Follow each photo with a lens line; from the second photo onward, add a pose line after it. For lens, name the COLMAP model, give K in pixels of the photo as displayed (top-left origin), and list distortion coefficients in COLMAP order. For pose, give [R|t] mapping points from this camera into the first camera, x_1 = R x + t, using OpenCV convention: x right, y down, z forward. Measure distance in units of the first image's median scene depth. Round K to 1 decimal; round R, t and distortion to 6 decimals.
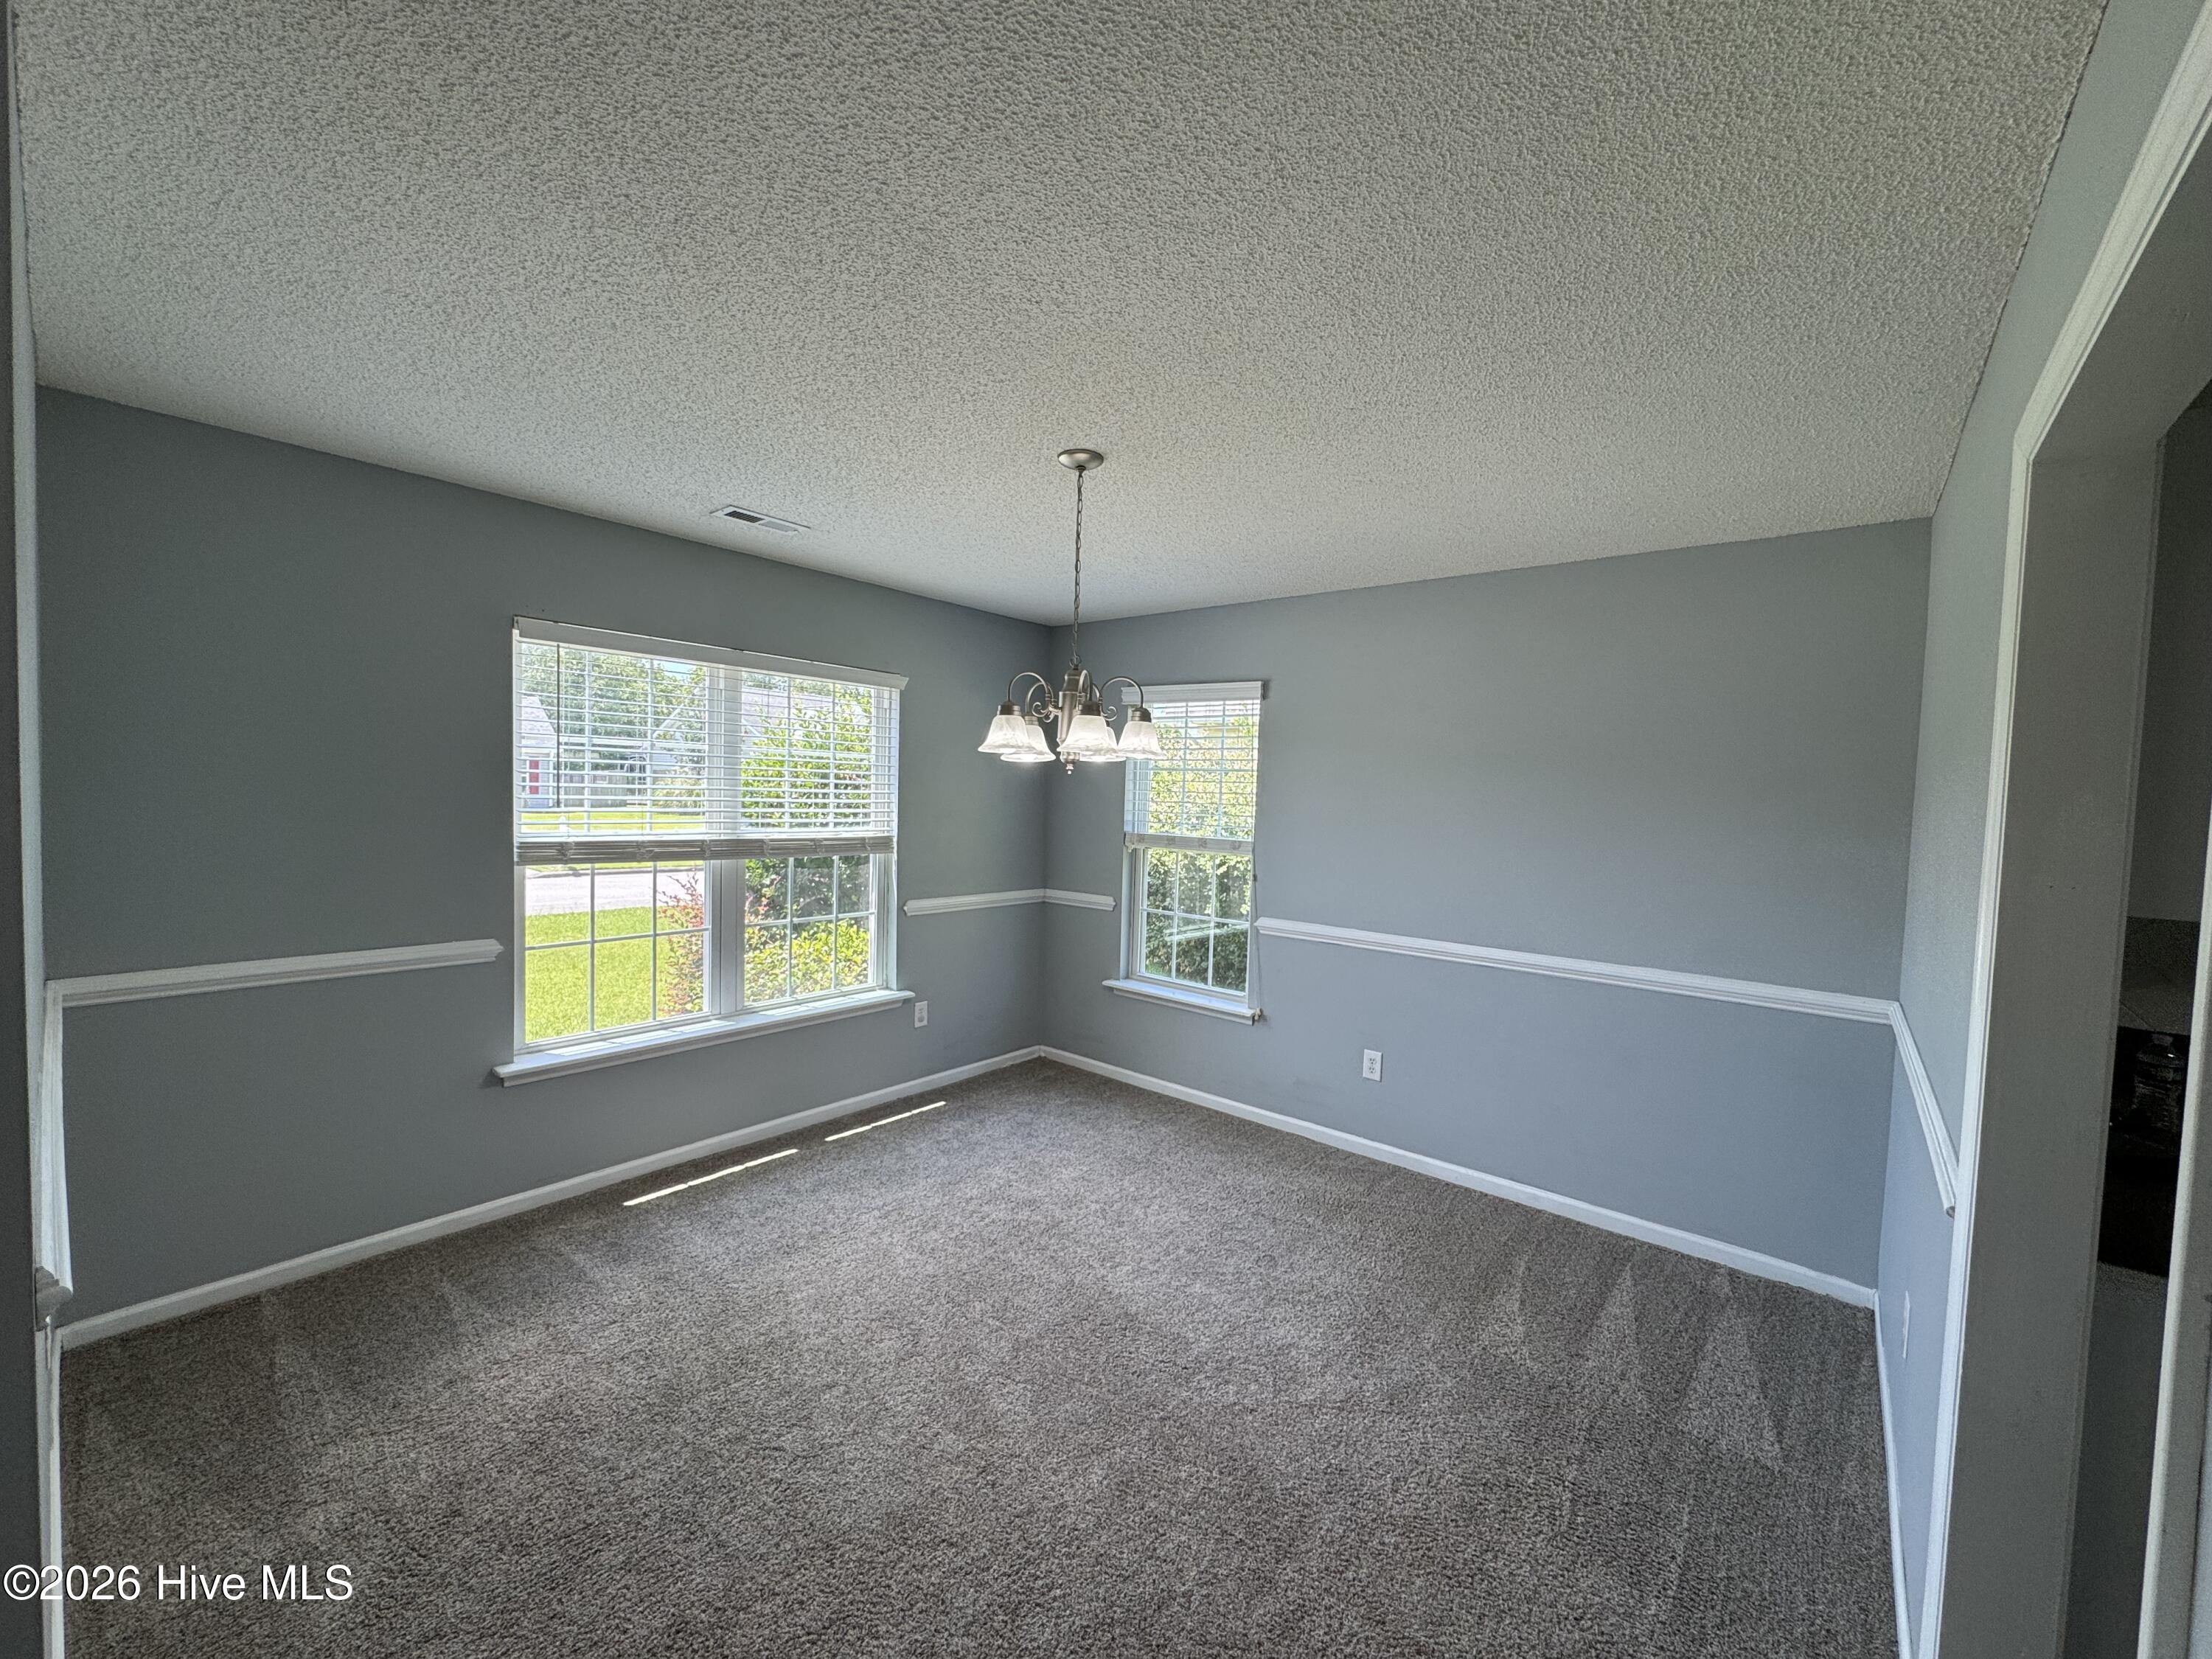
lens RADIAL K [[885.1, 0, 1106.0], [0, 885.1, 829.5], [0, 0, 1]] dist [-0.000052, -0.000047]
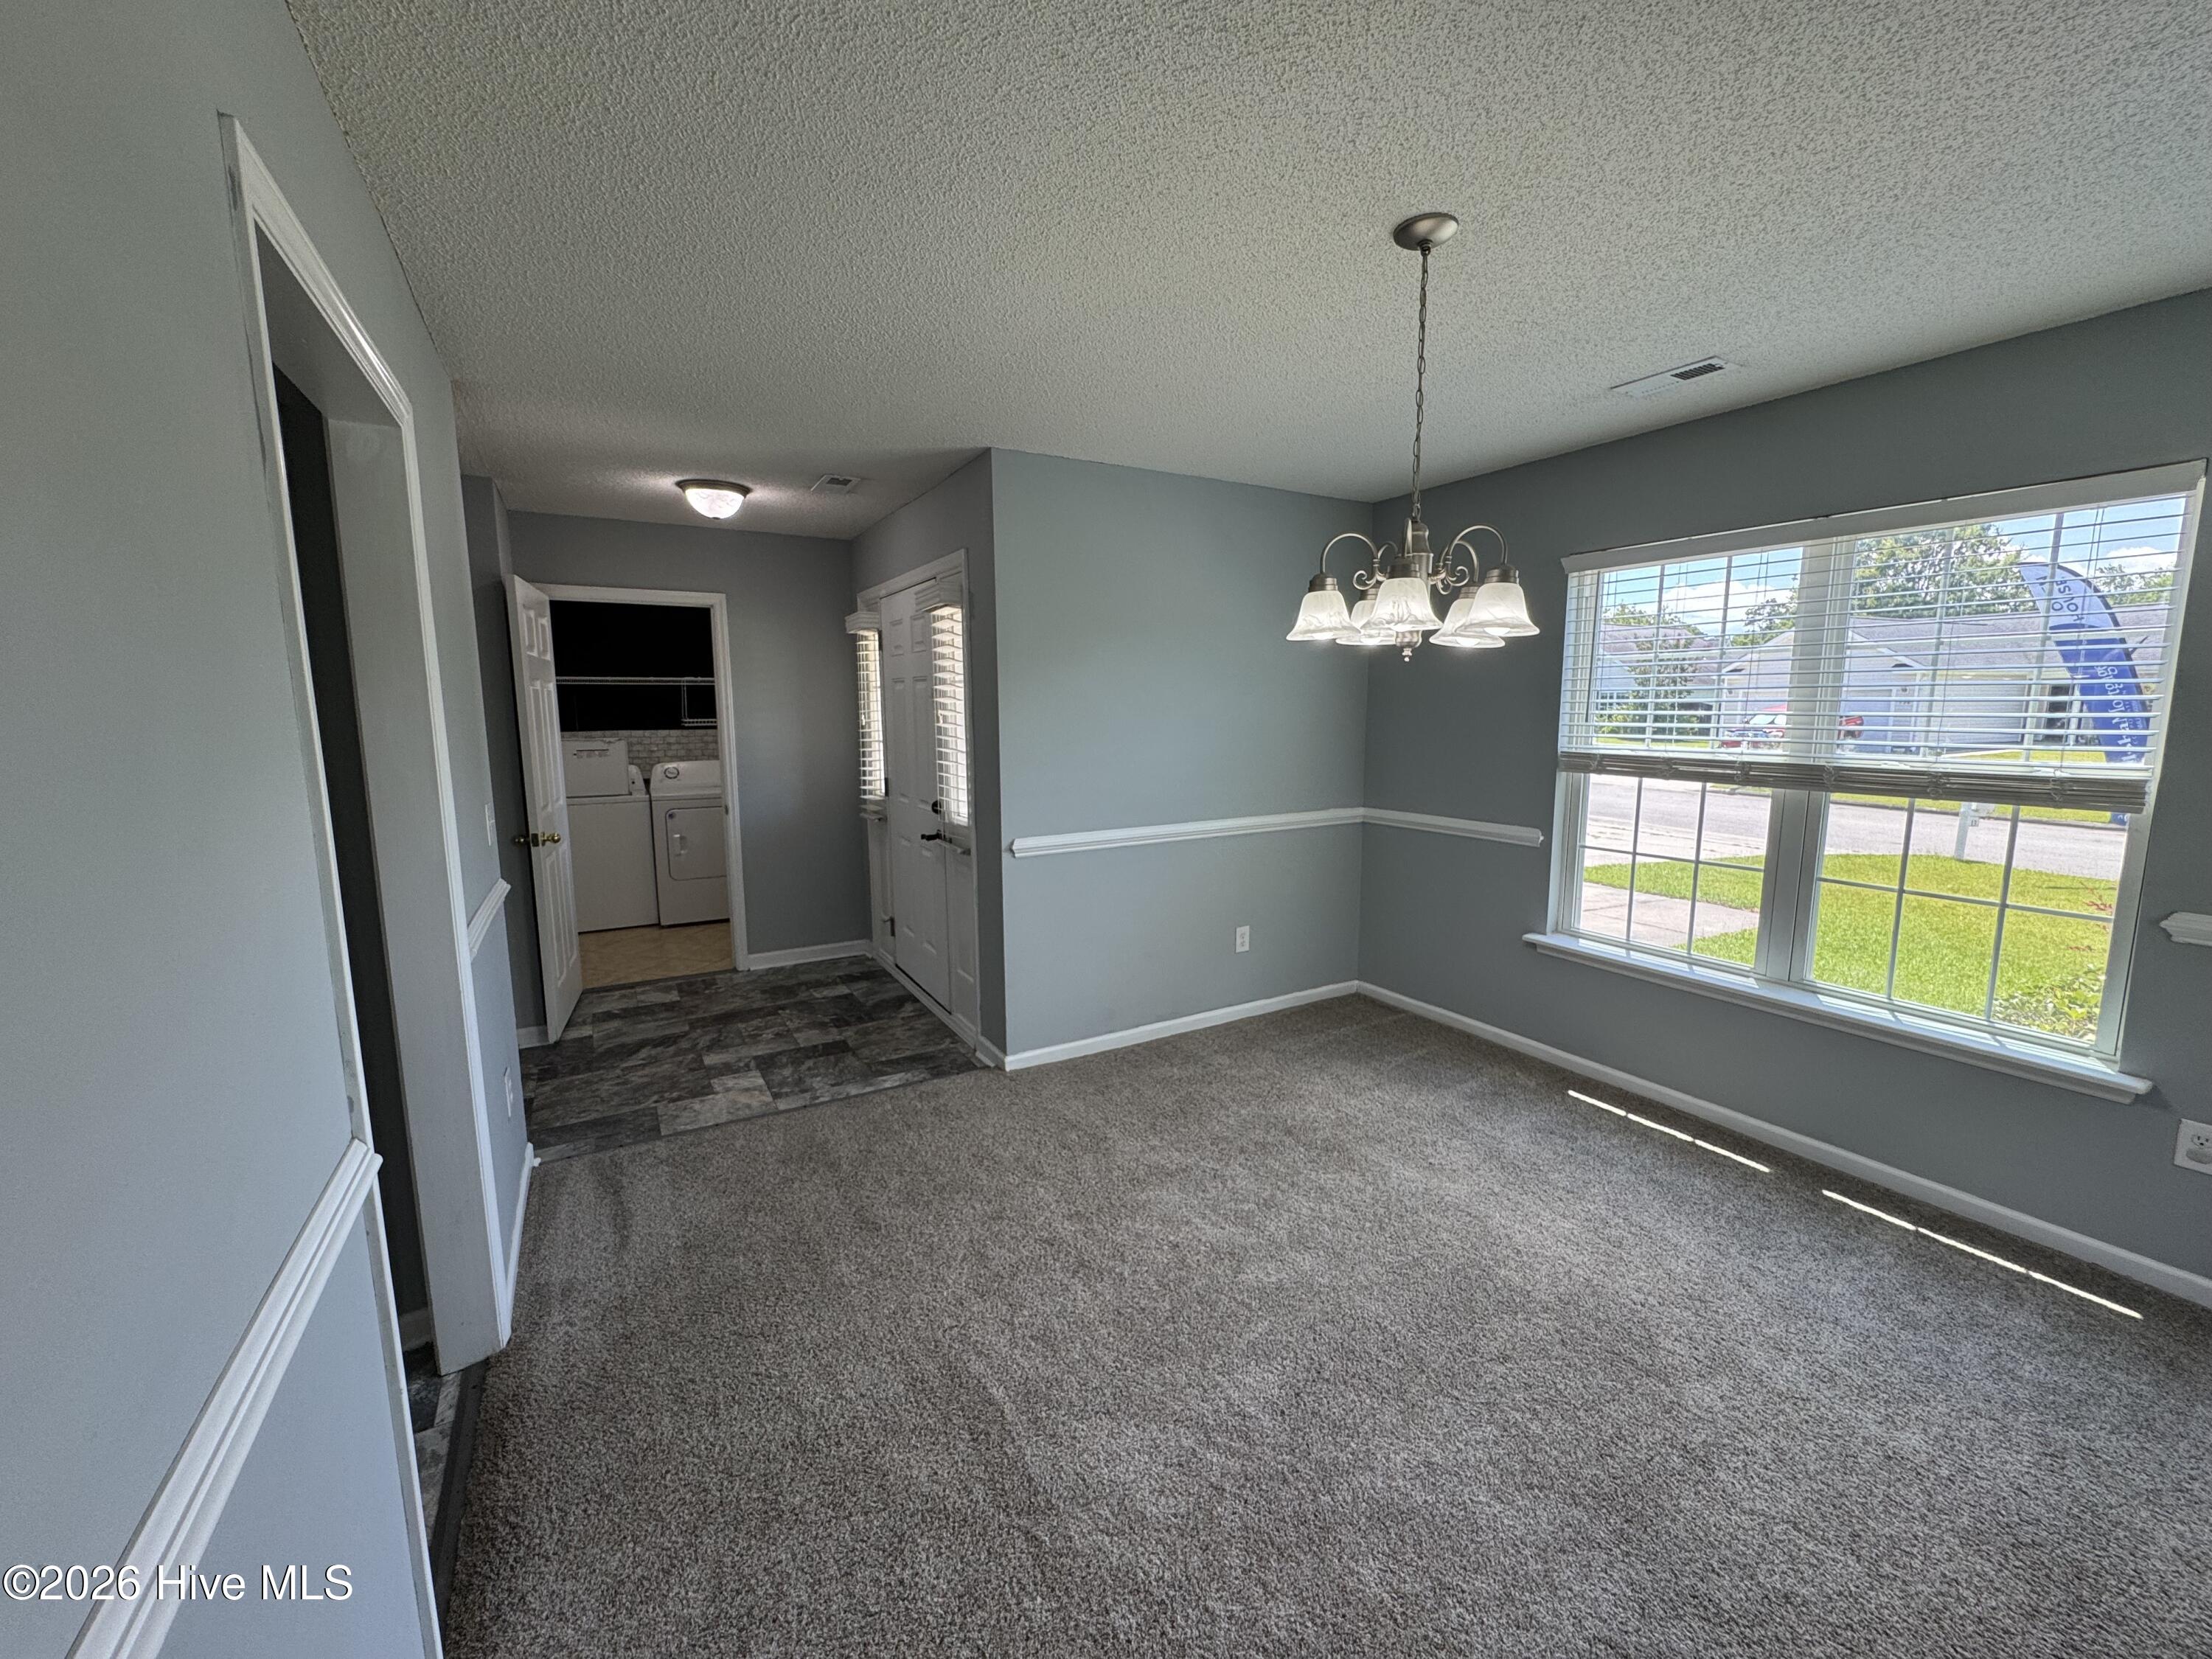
lens RADIAL K [[887.4, 0, 1115.5], [0, 887.4, 829.5], [0, 0, 1]] dist [-0.002112, -0.000190]
pose [[-0.341378, 0.101802, -0.934397, 0.543642], [-0.046882, 0.991036, 0.125101, -0.001307], [0.938756, 0.086513, -0.333545, 0.712739]]
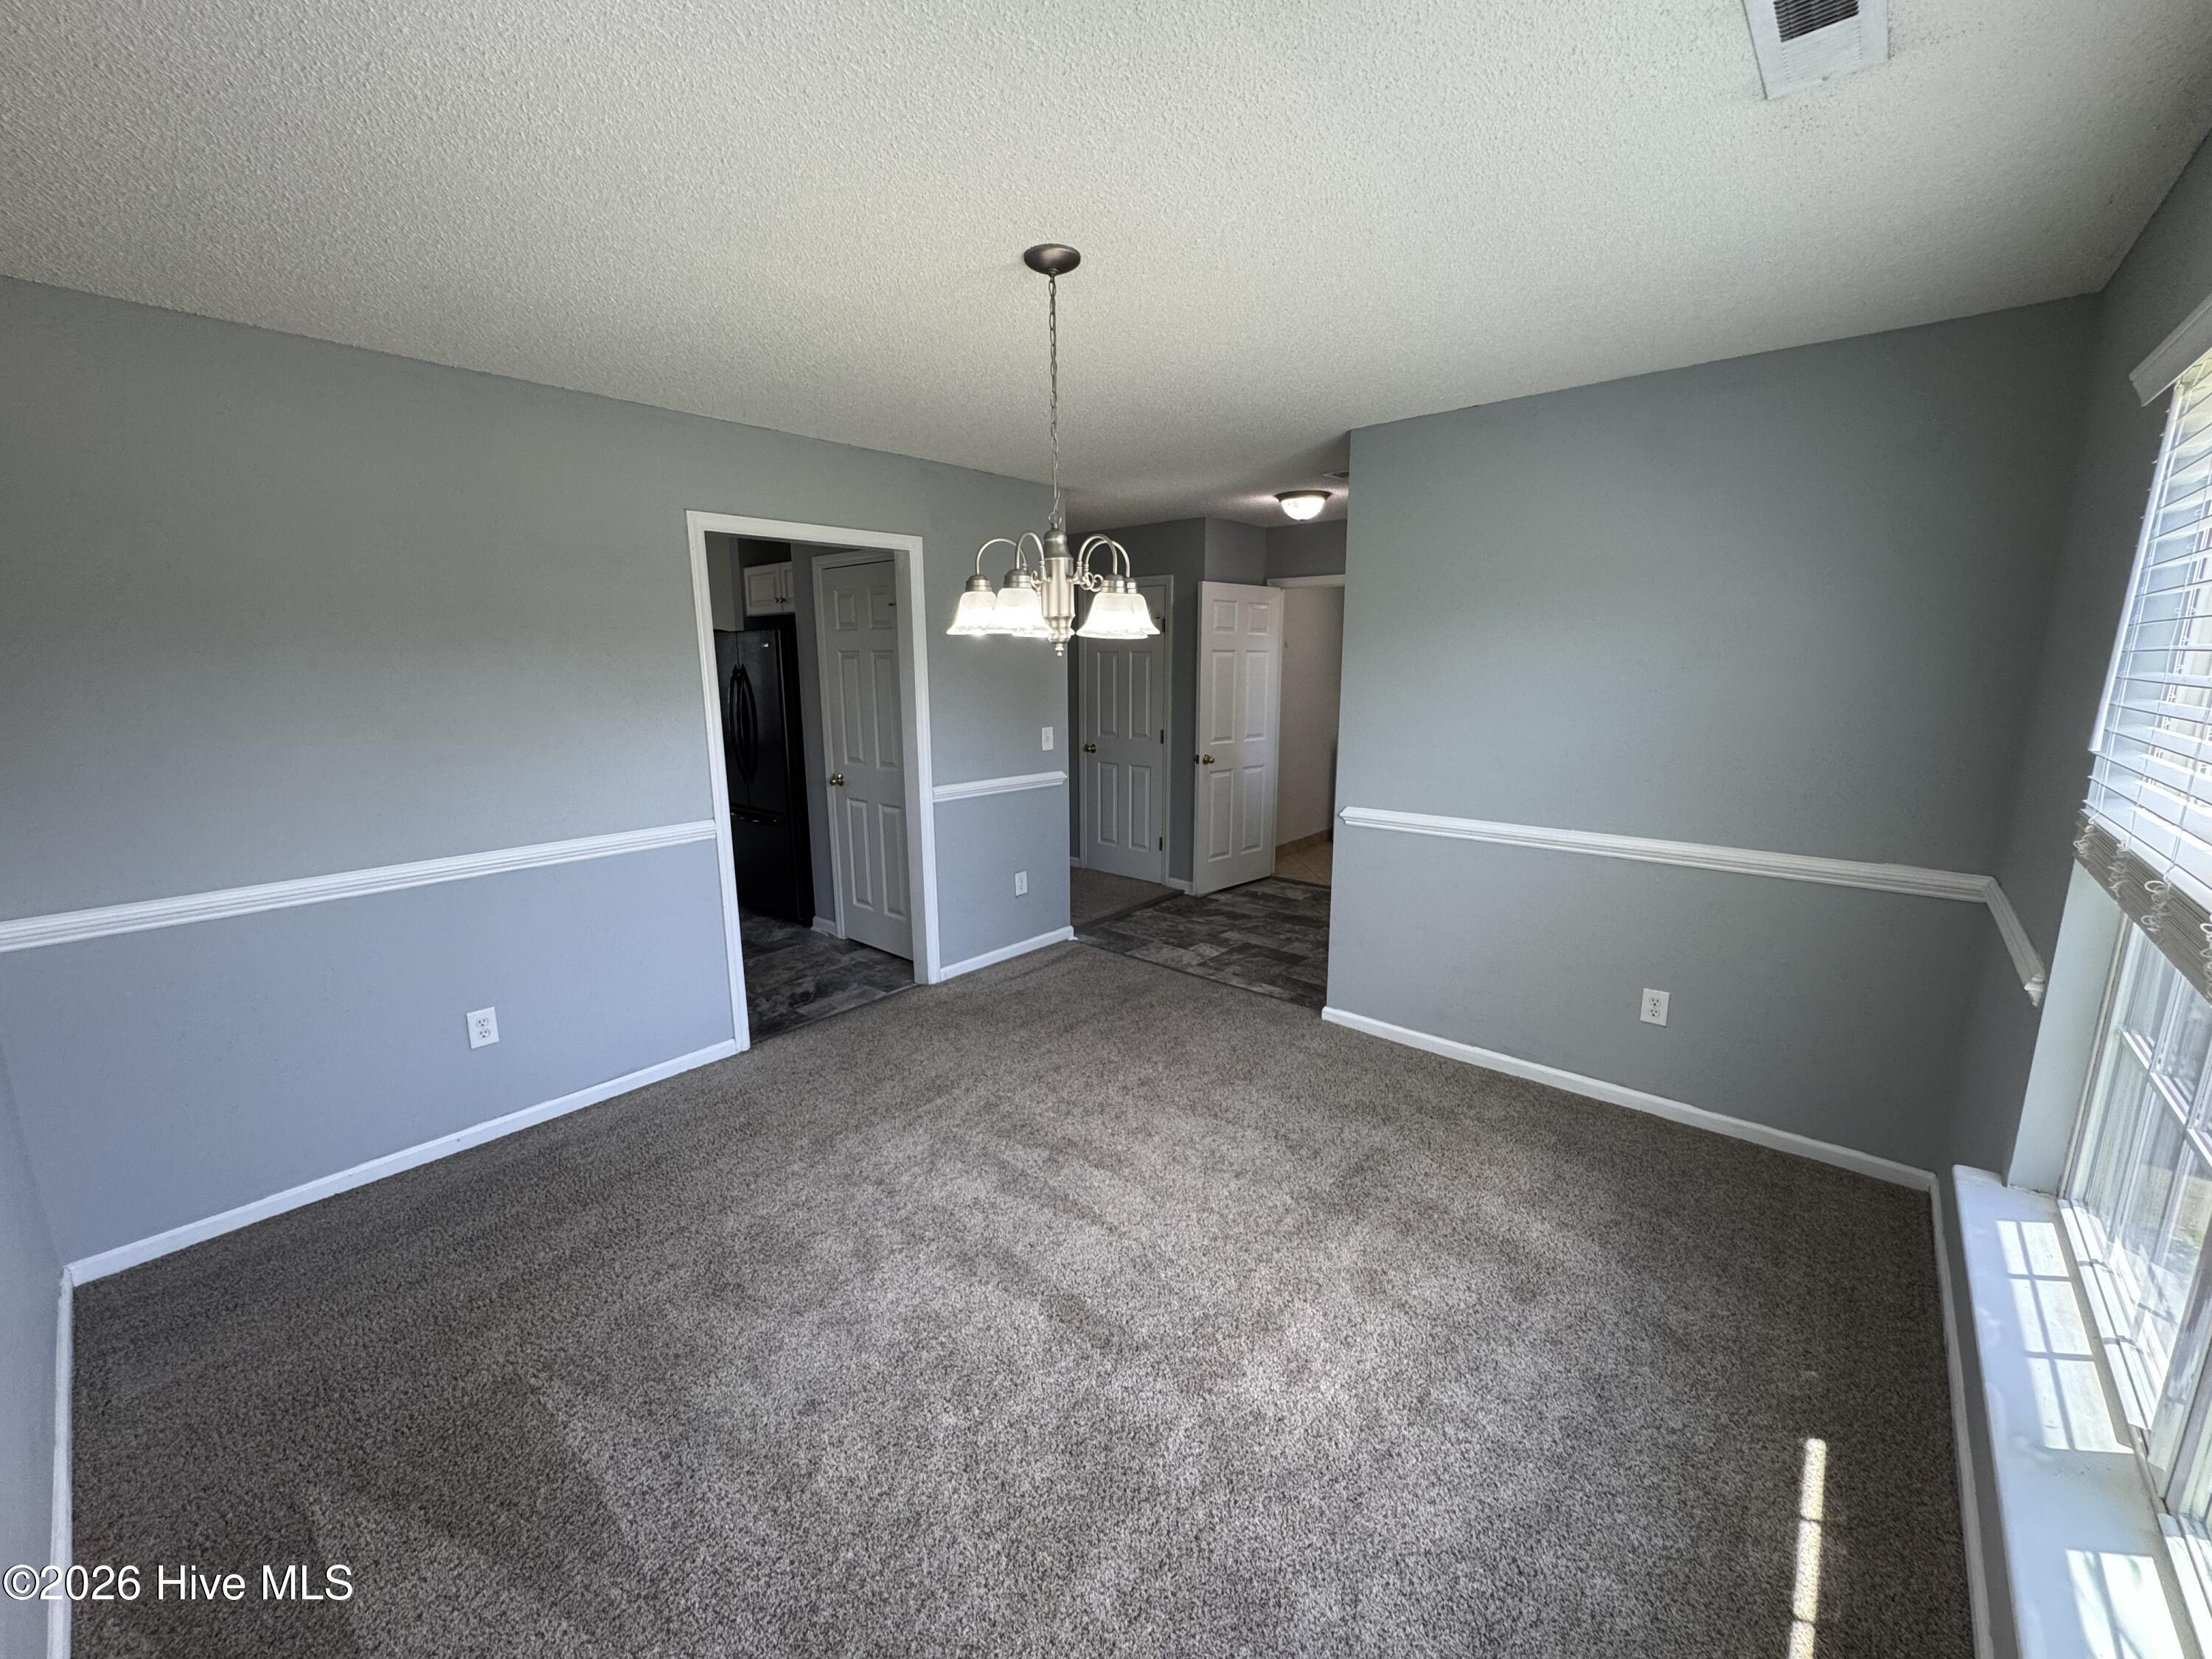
lens RADIAL K [[885.1, 0, 1106.0], [0, 885.1, 829.5], [0, 0, 1]] dist [-0.000052, -0.000047]
pose [[-0.999417, -0.031390, 0.013431, -0.070765], [-0.027374, 0.971788, 0.234264, -0.070270], [-0.020405, 0.233760, -0.972080, 1.291479]]
